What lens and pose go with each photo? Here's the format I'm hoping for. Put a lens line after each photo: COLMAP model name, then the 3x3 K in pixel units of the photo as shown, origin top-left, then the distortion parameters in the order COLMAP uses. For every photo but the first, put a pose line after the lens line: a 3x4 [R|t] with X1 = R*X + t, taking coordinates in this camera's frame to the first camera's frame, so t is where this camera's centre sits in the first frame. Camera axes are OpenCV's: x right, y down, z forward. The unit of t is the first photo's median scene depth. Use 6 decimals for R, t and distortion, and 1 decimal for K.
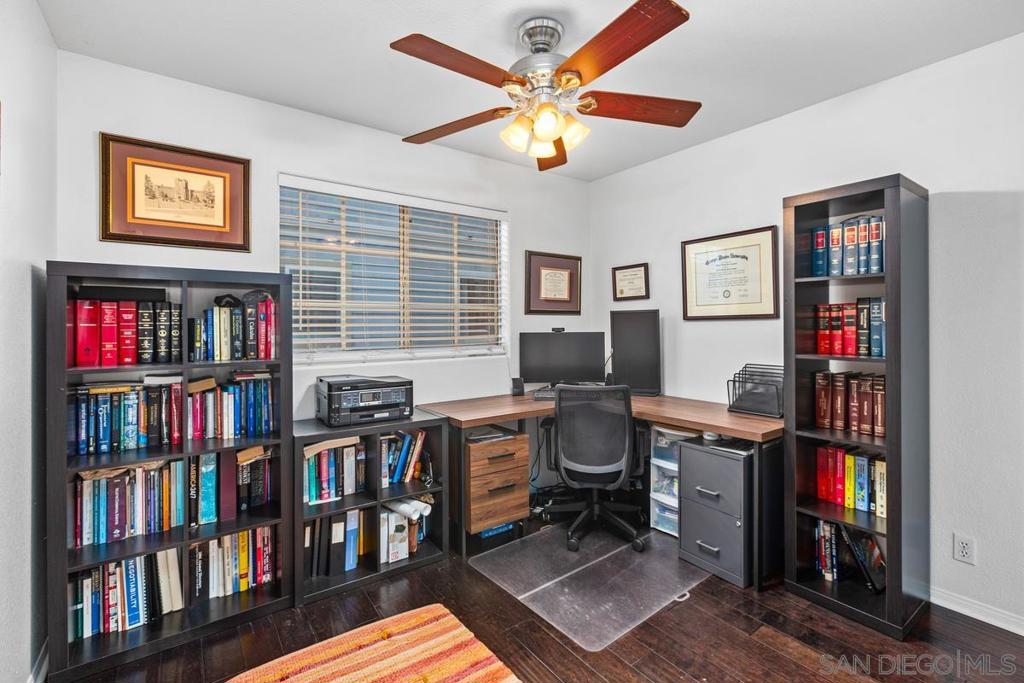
lens RADIAL K [[472.4, 0, 517.8], [0, 472.4, 323.2], [0, 0, 1]] dist [0.001648, -0.000247]
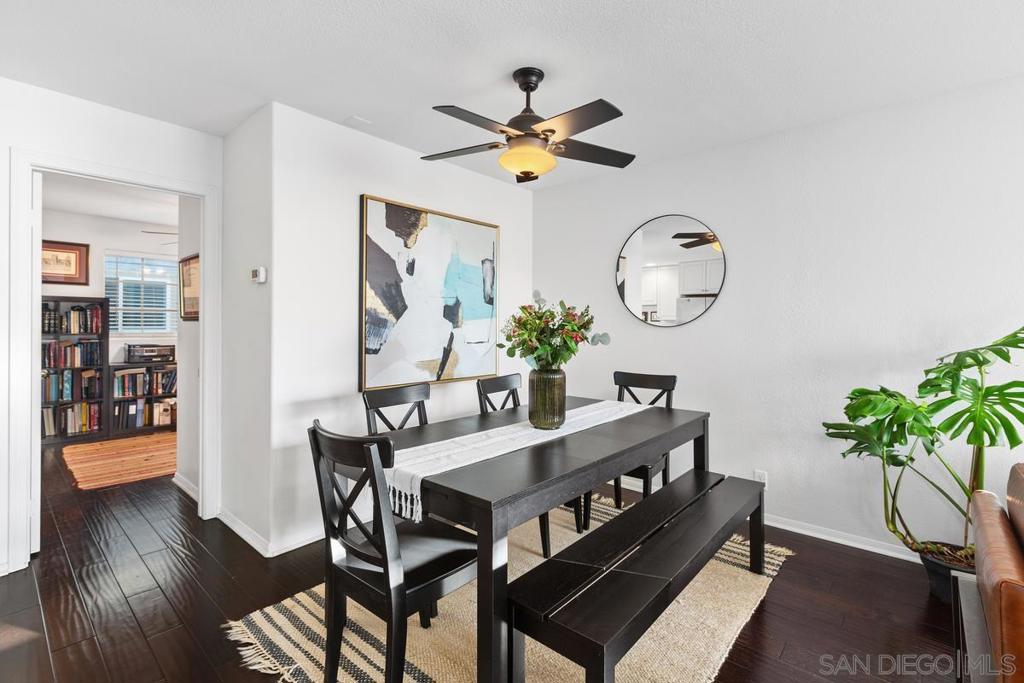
lens RADIAL K [[472.4, 0, 517.8], [0, 472.4, 323.2], [0, 0, 1]] dist [0.001648, -0.000247]
pose [[0.974112, 0.011399, 0.225778, 0.939248], [-0.011226, 0.999935, -0.002050, 0.006405], [-0.225787, -0.000538, 0.974177, -1.697116]]
